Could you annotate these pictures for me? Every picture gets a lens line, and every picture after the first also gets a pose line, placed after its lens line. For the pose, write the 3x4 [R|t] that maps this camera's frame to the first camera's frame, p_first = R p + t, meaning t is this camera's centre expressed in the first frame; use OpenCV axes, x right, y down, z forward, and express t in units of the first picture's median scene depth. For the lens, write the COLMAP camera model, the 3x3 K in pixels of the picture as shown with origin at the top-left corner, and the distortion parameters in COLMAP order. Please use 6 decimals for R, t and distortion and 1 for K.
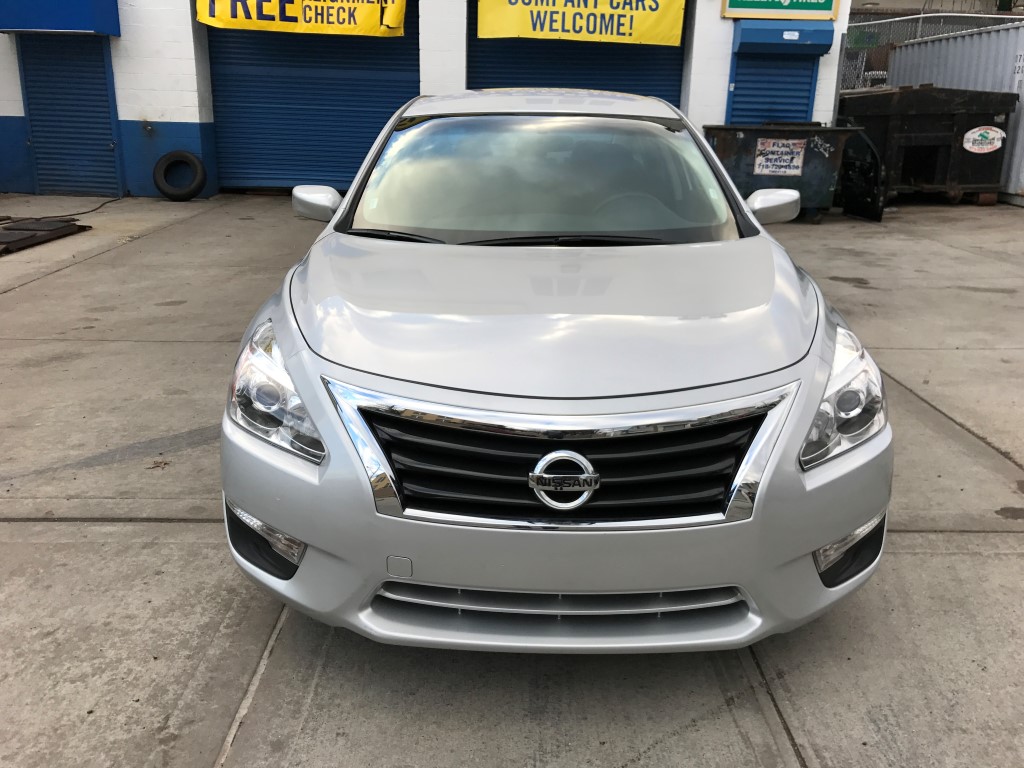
lens RADIAL K [[869.0, 0, 514.4], [0, 869.0, 336.0], [0, 0, 1]] dist [-0.006535, 0.012038]
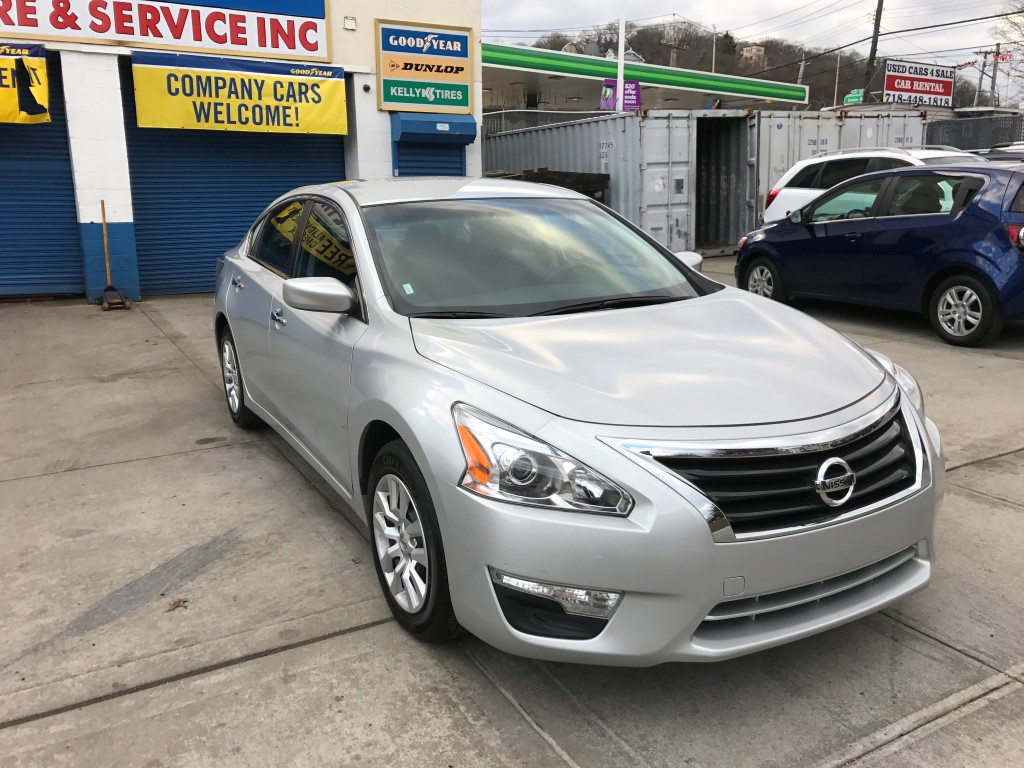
lens RADIAL K [[837.3, 0, 493.7], [0, 837.3, 384.1], [0, 0, 1]] dist [-0.001641, 0.006737]
pose [[0.880689, -0.137006, 0.453450, -0.409839], [0.153735, 0.988112, -0.000035, -0.019759], [-0.448055, 0.069742, 0.891282, 0.075945]]
